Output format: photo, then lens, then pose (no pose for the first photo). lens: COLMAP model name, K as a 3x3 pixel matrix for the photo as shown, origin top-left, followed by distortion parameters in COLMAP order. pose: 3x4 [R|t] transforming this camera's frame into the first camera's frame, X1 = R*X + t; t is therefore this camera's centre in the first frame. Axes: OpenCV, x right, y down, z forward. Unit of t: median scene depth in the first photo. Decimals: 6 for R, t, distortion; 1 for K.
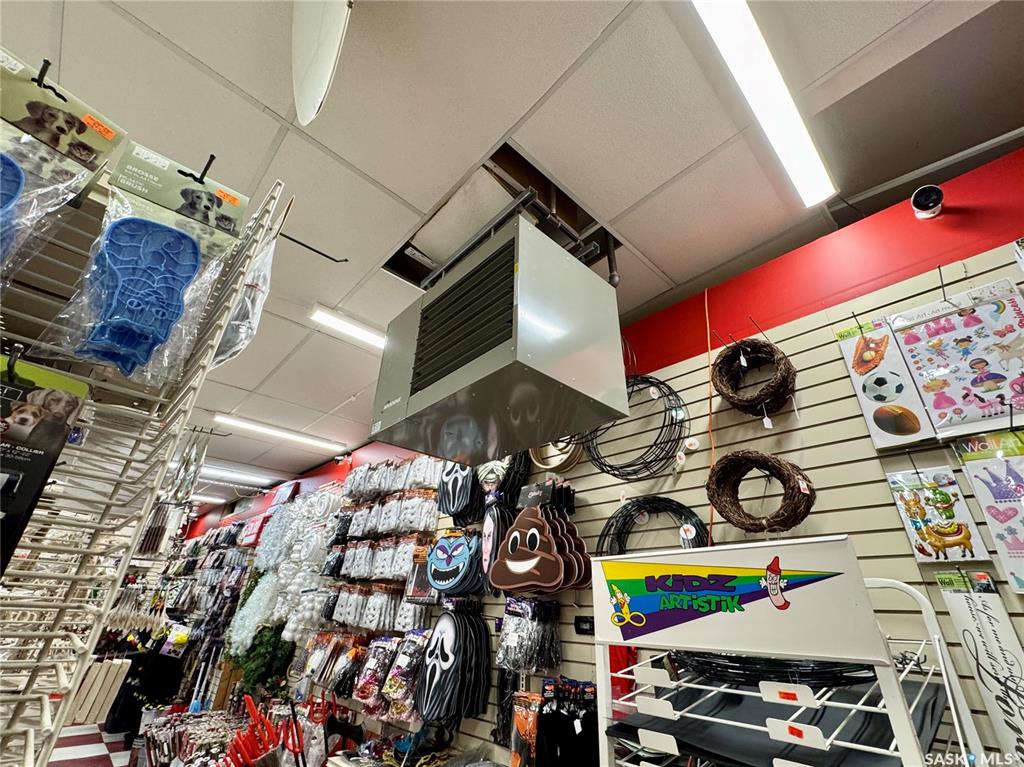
lens RADIAL K [[435.9, 0, 521.4], [0, 435.9, 383.2], [0, 0, 1]] dist [-0.008817, 0.000034]
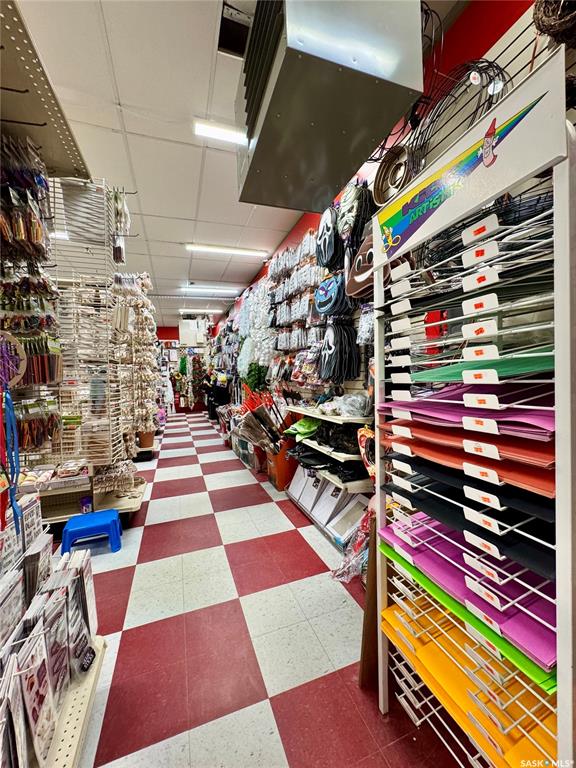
lens RADIAL K [[306.4, 0, 289.3], [0, 306.4, 383.9], [0, 0, 1]] dist [-0.001243, -0.000909]
pose [[0.908861, -0.042892, -0.414888, 0.127895], [0.240780, 0.866175, 0.437911, 0.161735], [0.340583, -0.497897, 0.797560, -0.037781]]
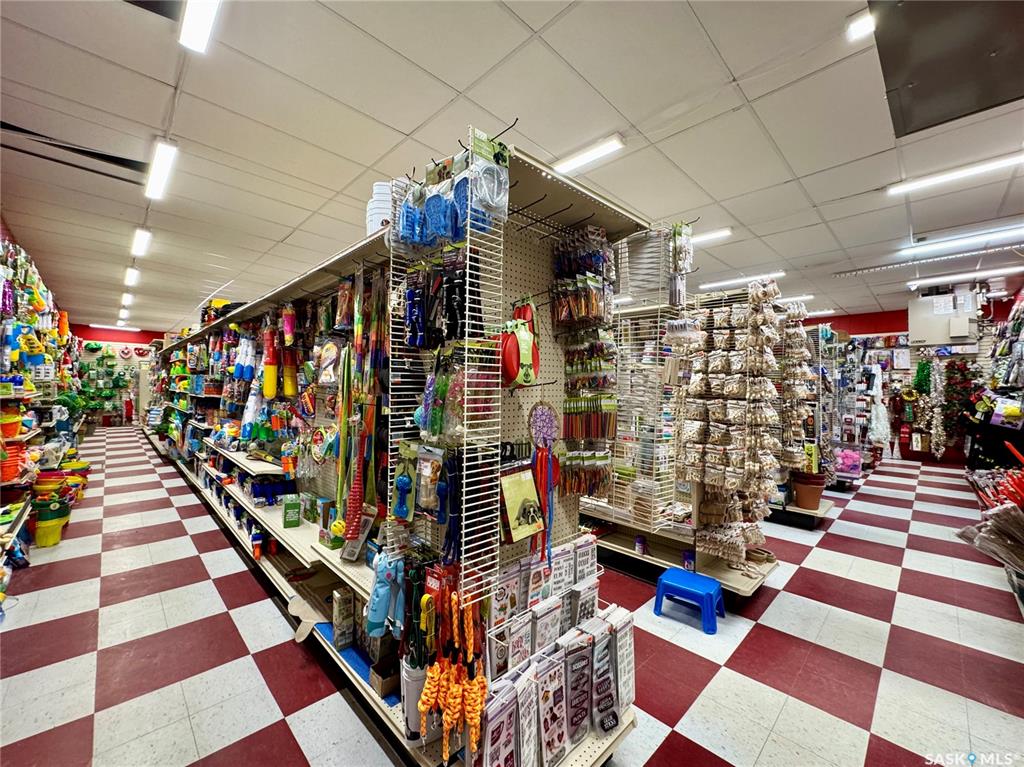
lens RADIAL K [[408.5, 0, 505.5], [0, 408.5, 384.0], [0, 0, 1]] dist [-0.001243, -0.000909]
pose [[-0.016794, -0.037328, -0.999162, 0.258051], [0.455951, 0.889066, -0.040879, 0.153449], [0.889846, -0.456255, 0.002089, 0.091322]]
